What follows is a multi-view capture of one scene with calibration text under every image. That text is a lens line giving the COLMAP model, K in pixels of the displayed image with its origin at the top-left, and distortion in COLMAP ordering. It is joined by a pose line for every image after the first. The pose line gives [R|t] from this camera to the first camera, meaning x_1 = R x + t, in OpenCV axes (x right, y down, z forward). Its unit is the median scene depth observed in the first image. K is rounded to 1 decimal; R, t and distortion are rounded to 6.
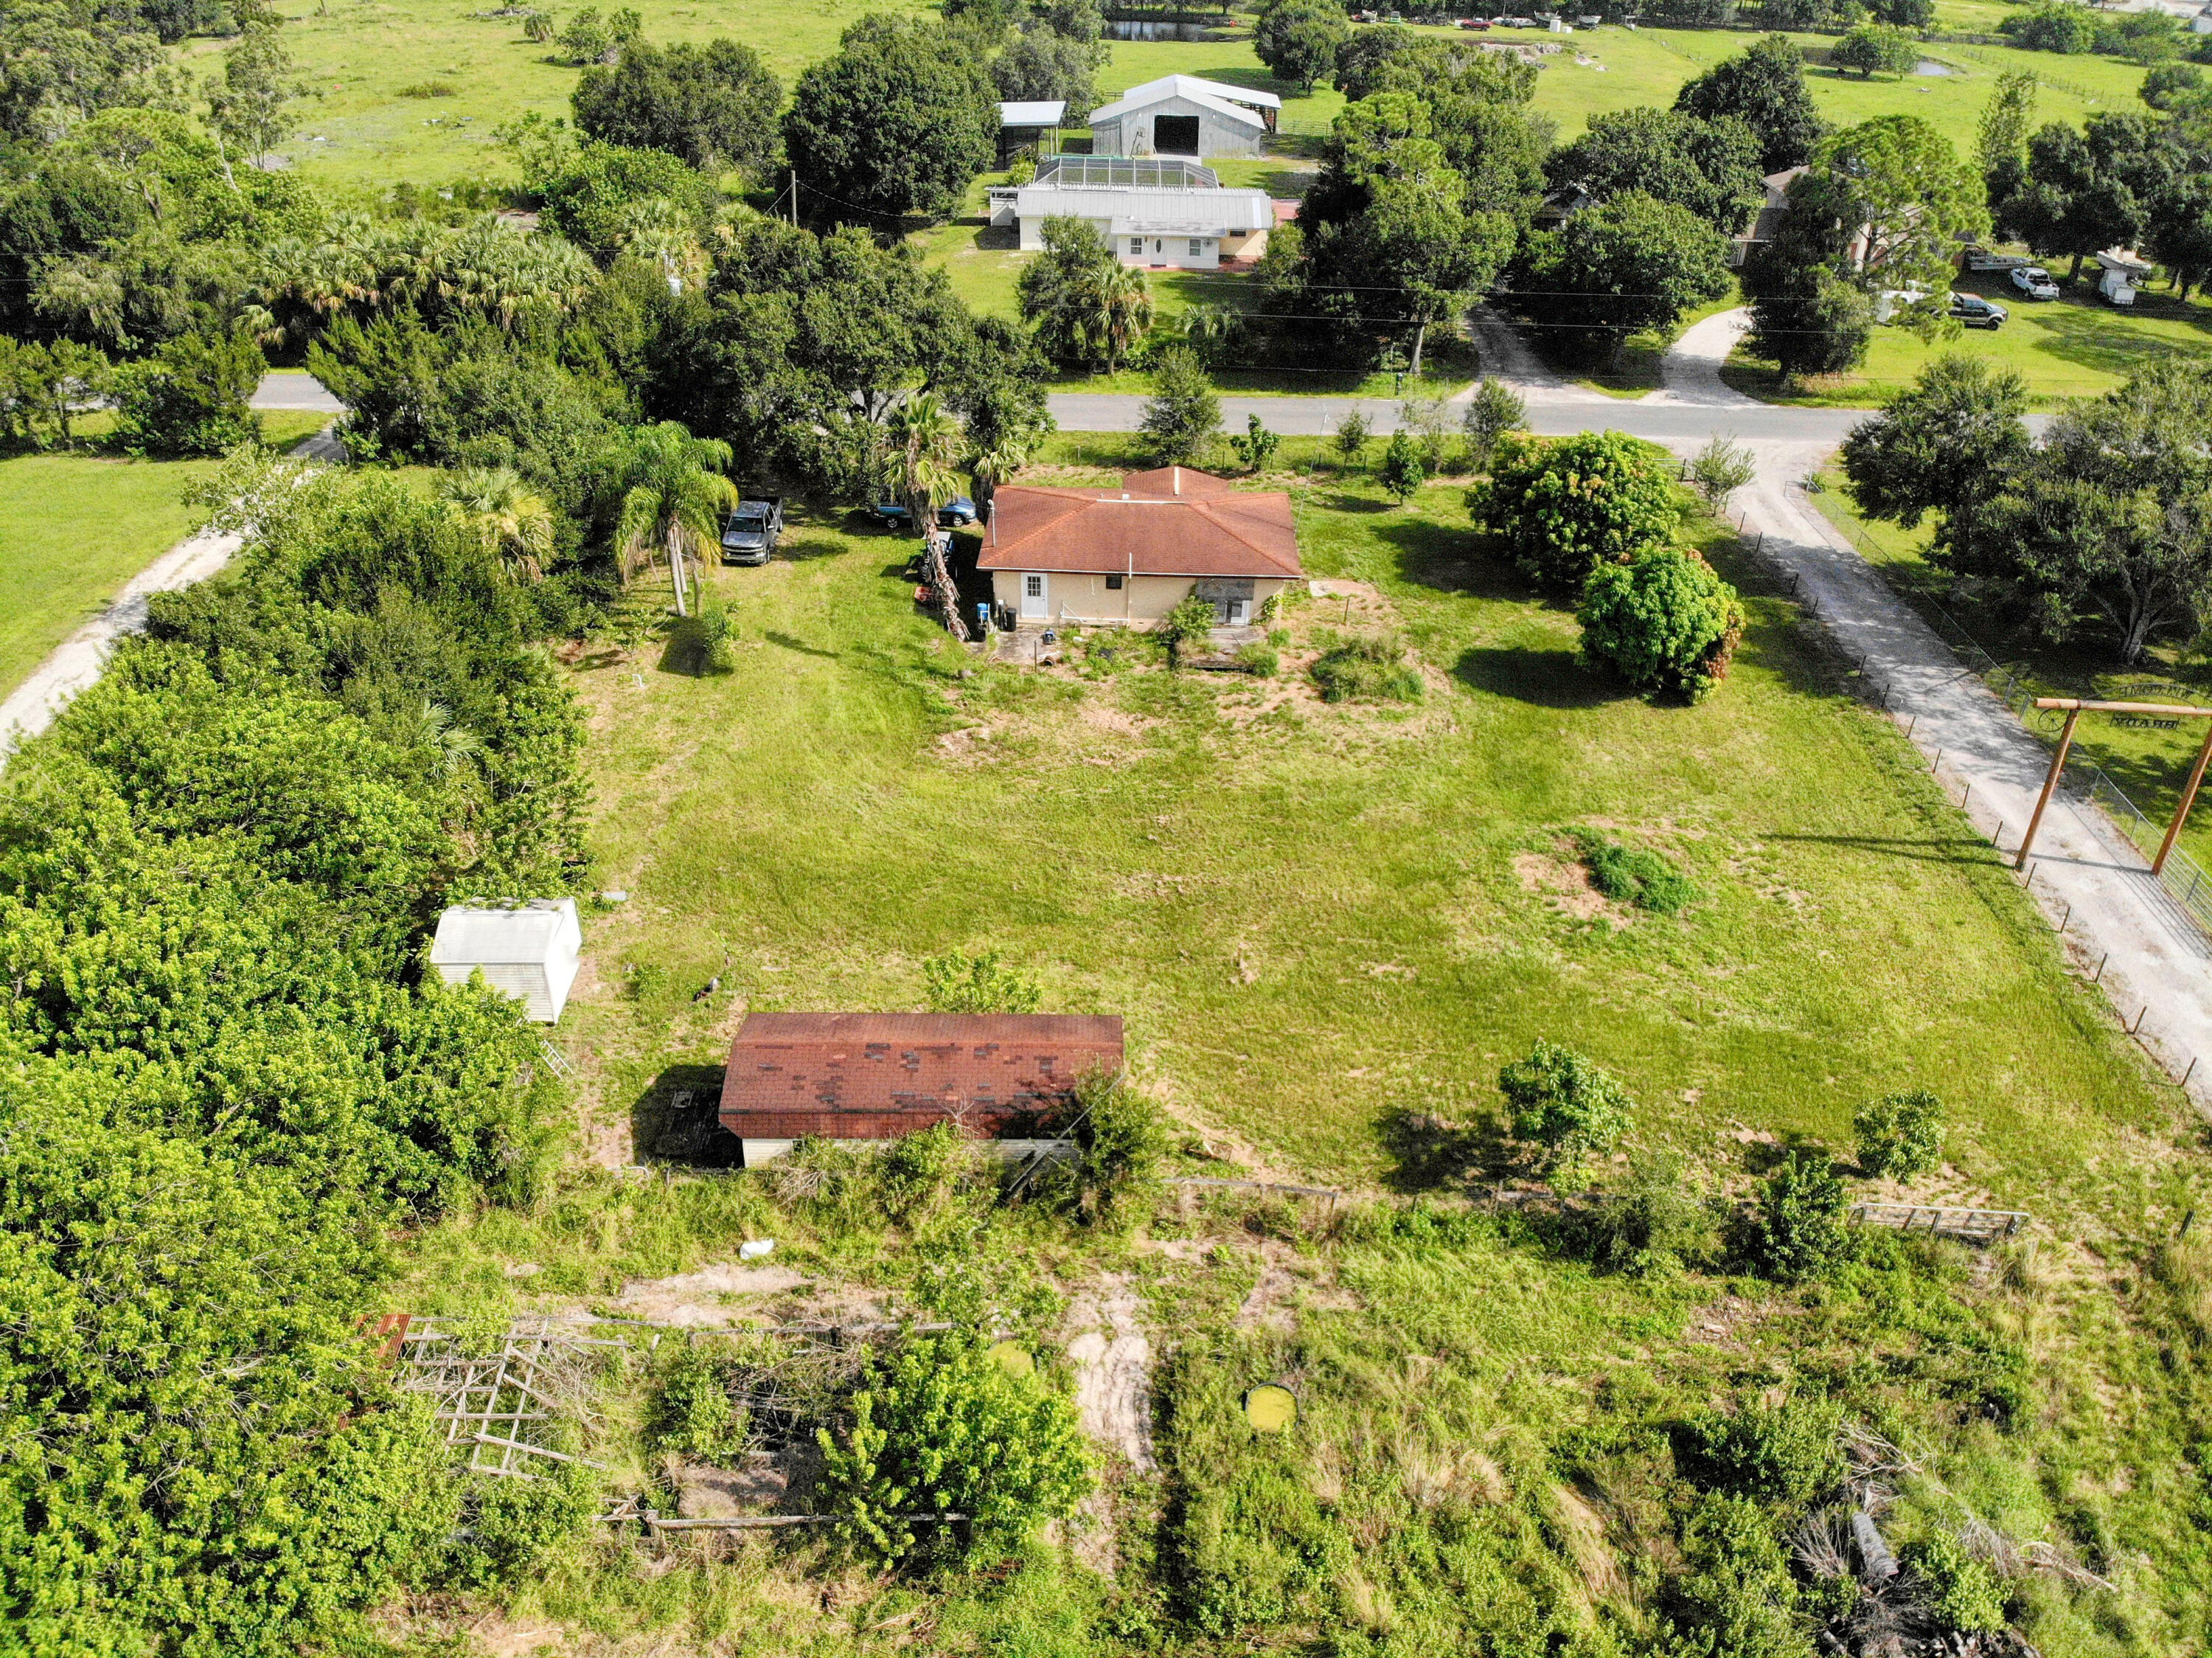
lens RADIAL K [[1577.7, 0, 1110.5], [0, 1577.7, 887.6], [0, 0, 1]] dist [0.125824, -0.206232]
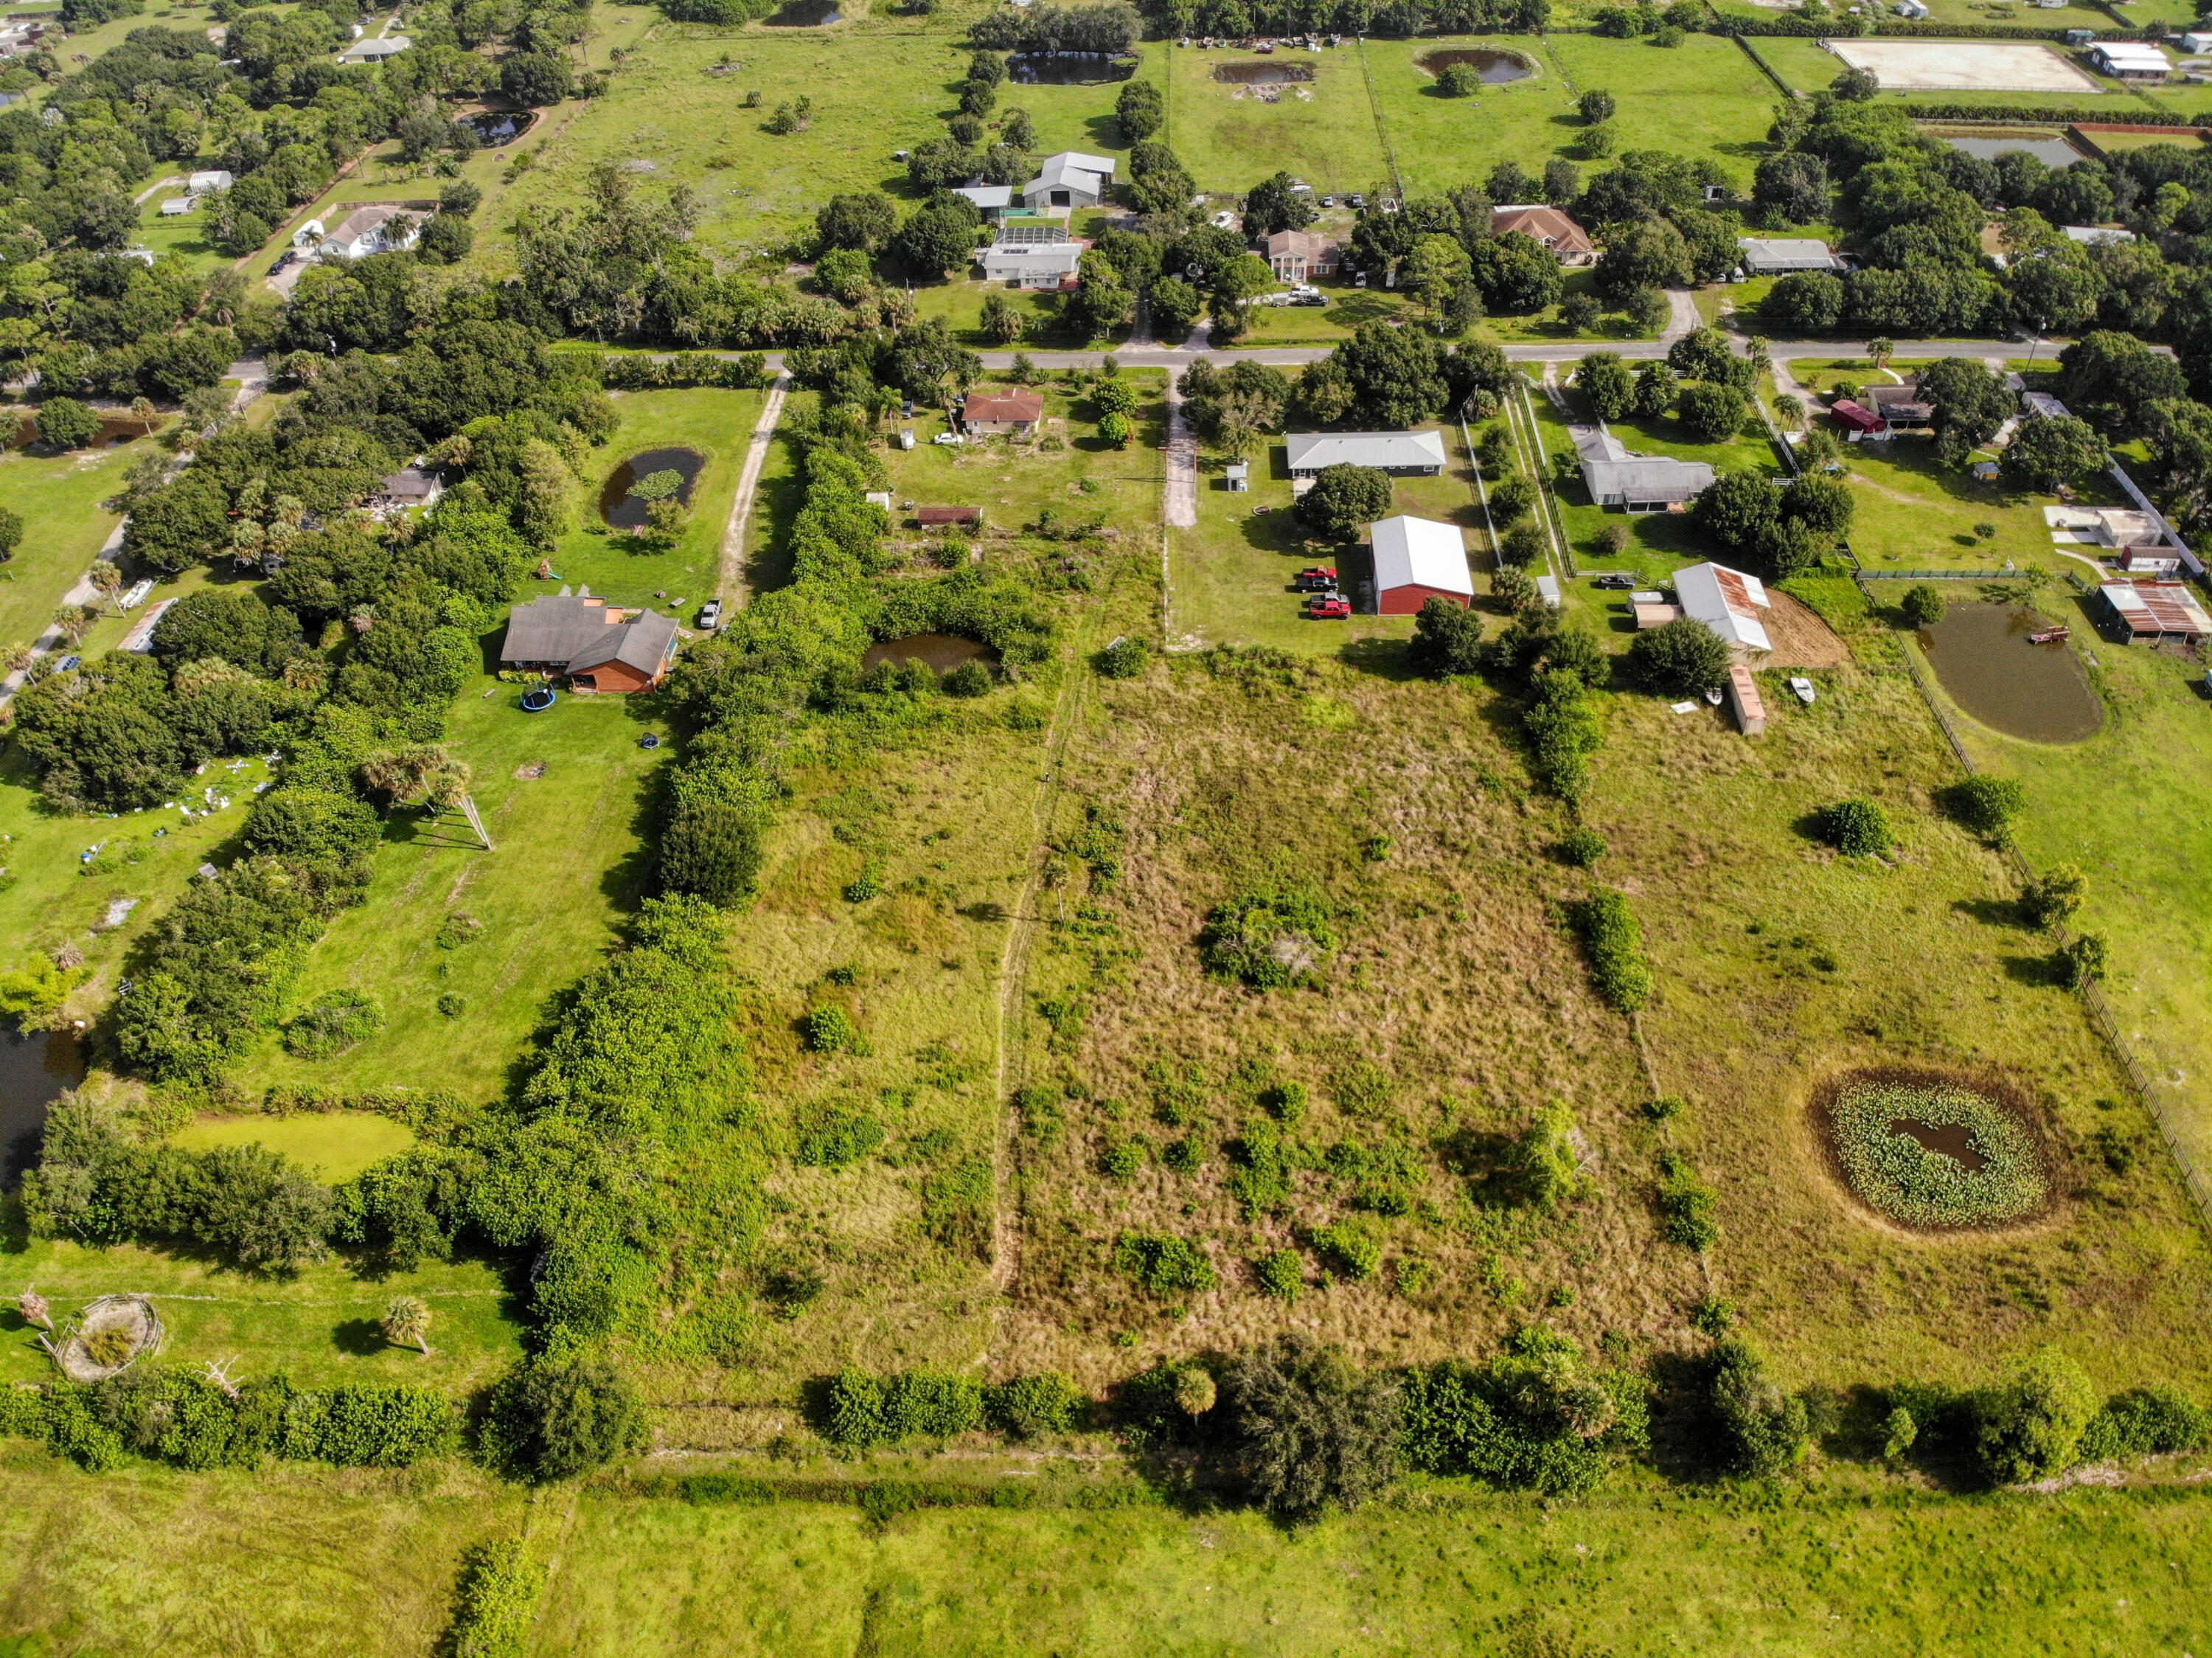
lens RADIAL K [[1556.6, 0, 1104.7], [0, 1556.6, 886.7], [0, 0, 1]] dist [0.200110, -0.348615]
pose [[0.998351, -0.015427, -0.055301, 0.379233], [0.023395, 0.988937, 0.146477, 0.310499], [0.052429, -0.147529, 0.987667, -2.467937]]
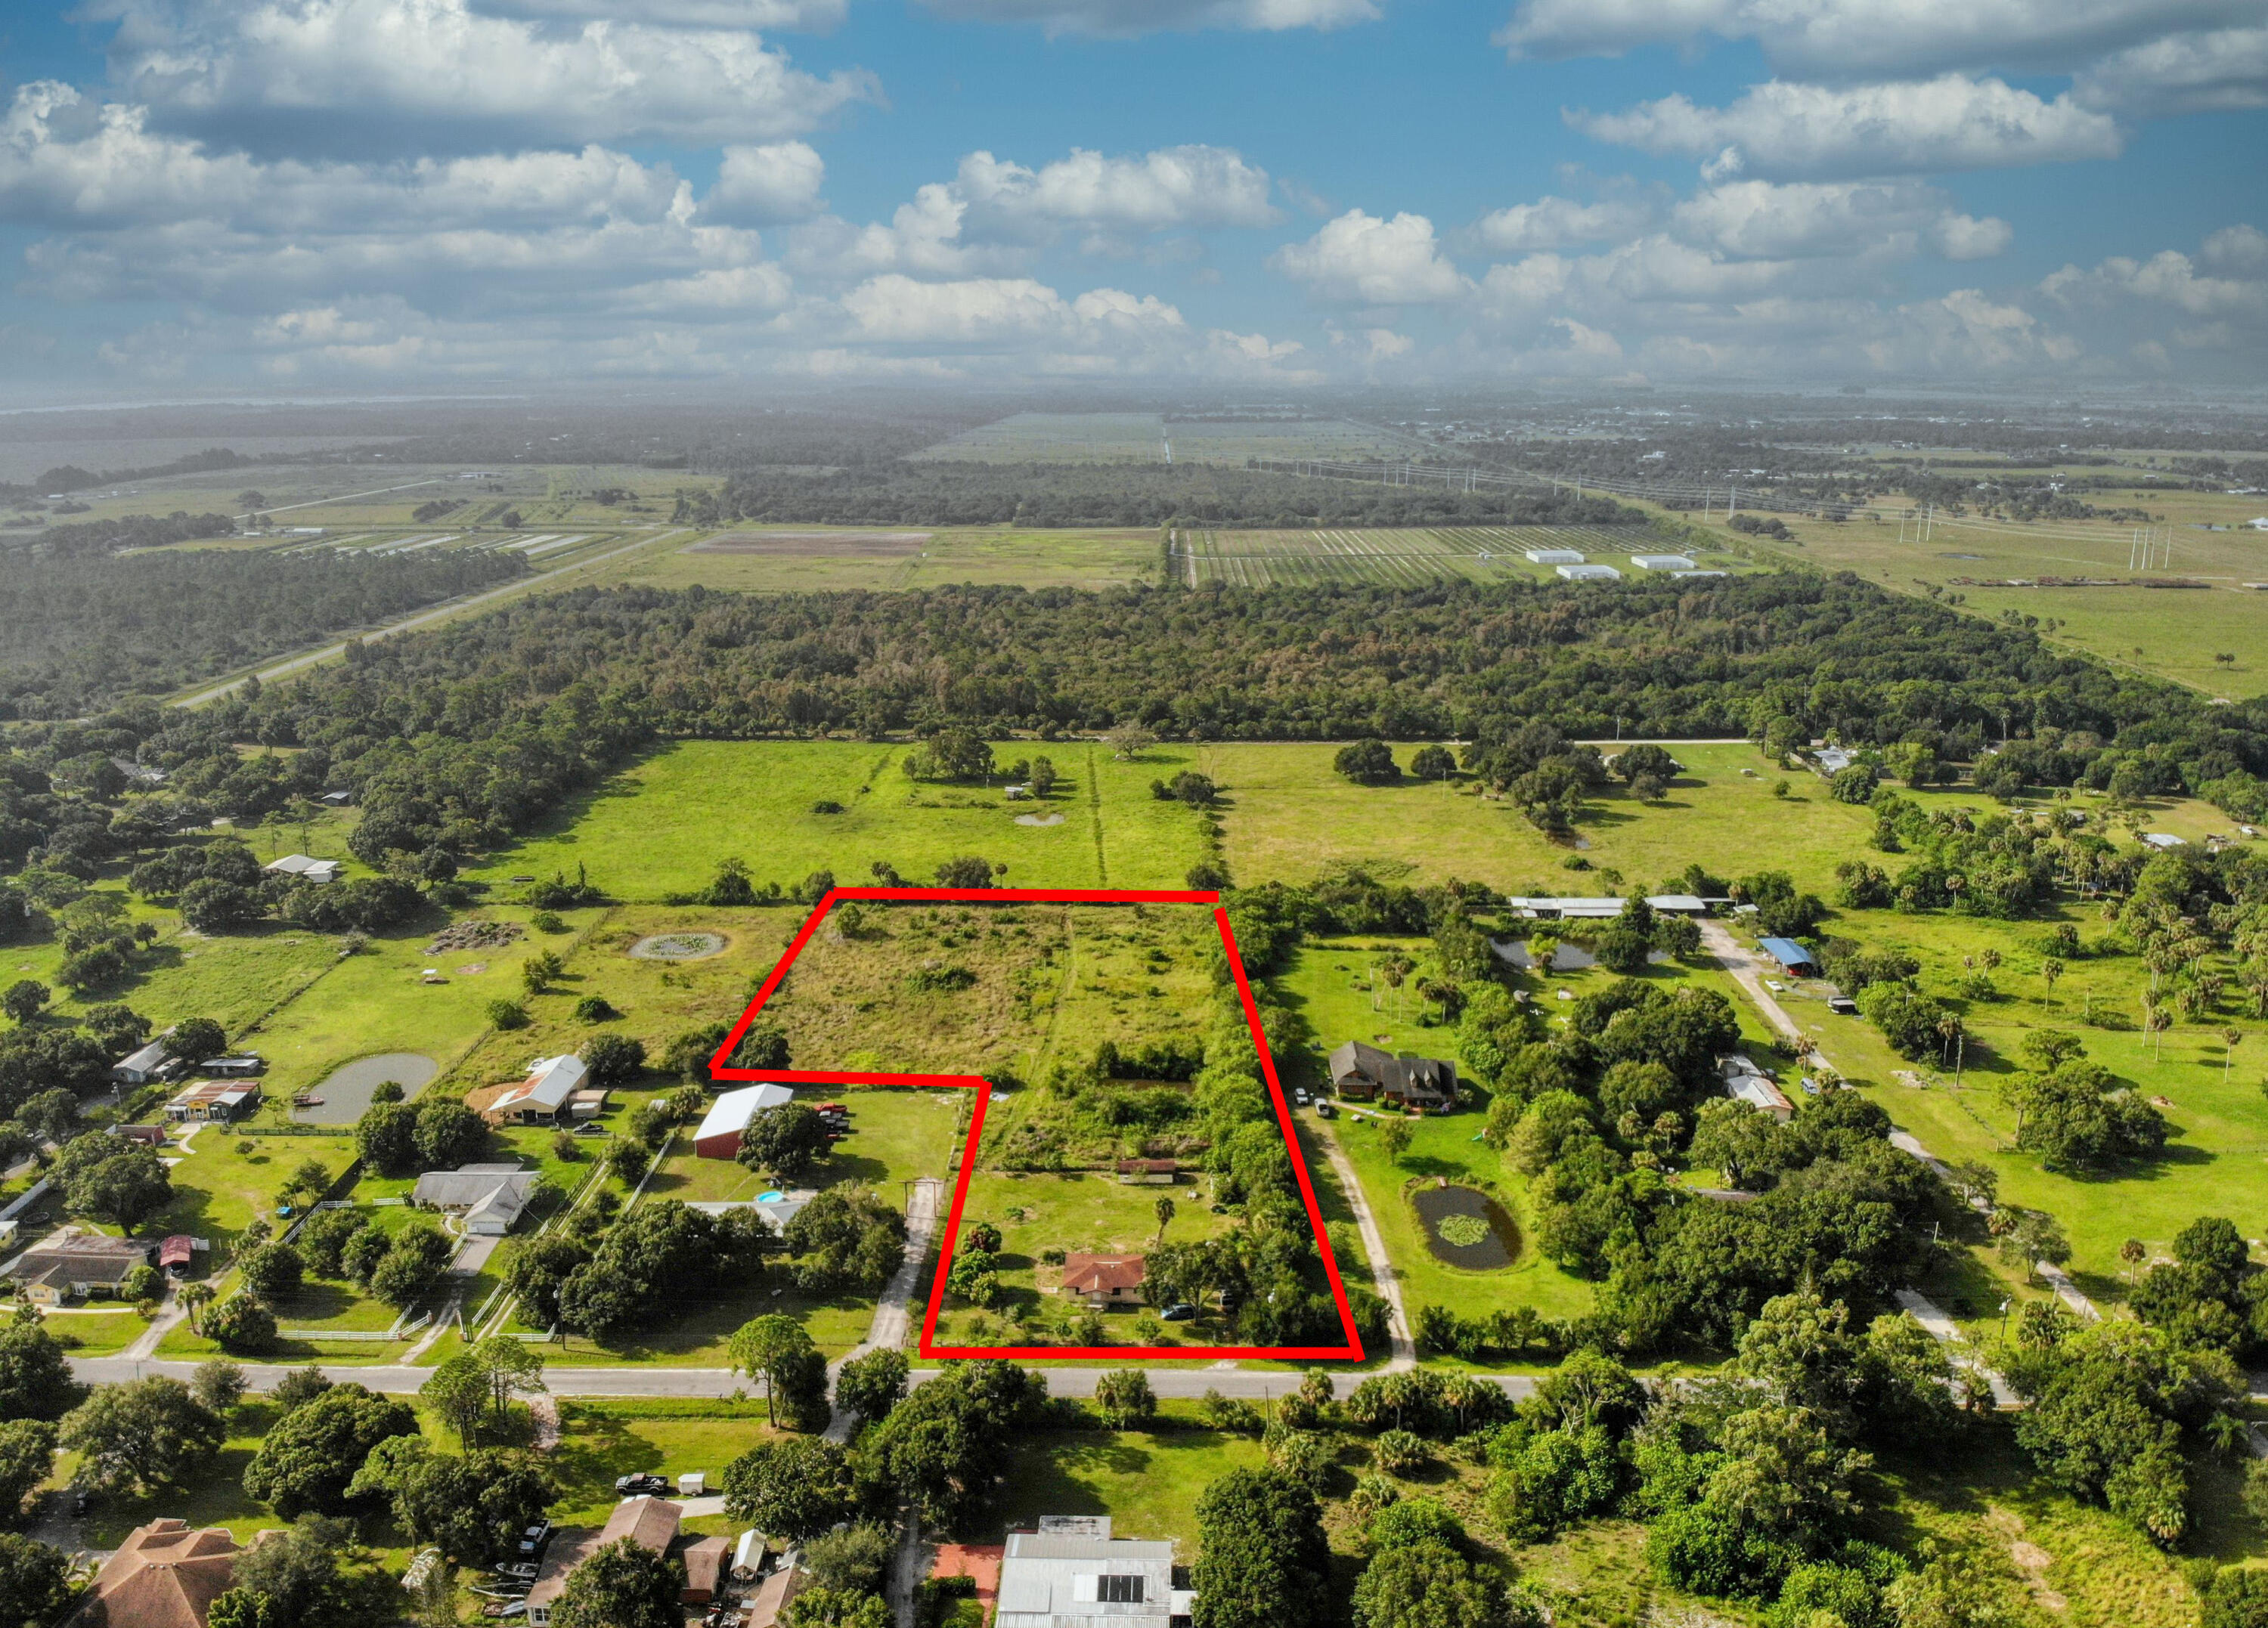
lens RADIAL K [[1705.3, 0, 1134.0], [0, 1705.3, 814.0], [0, 0, 1]] dist [0.284186, -0.231679]
pose [[-0.999925, -0.011364, -0.004565, -0.002003], [-0.010822, 0.645355, 0.763806, -2.992419], [-0.005733, 0.763798, -0.645430, 2.132039]]
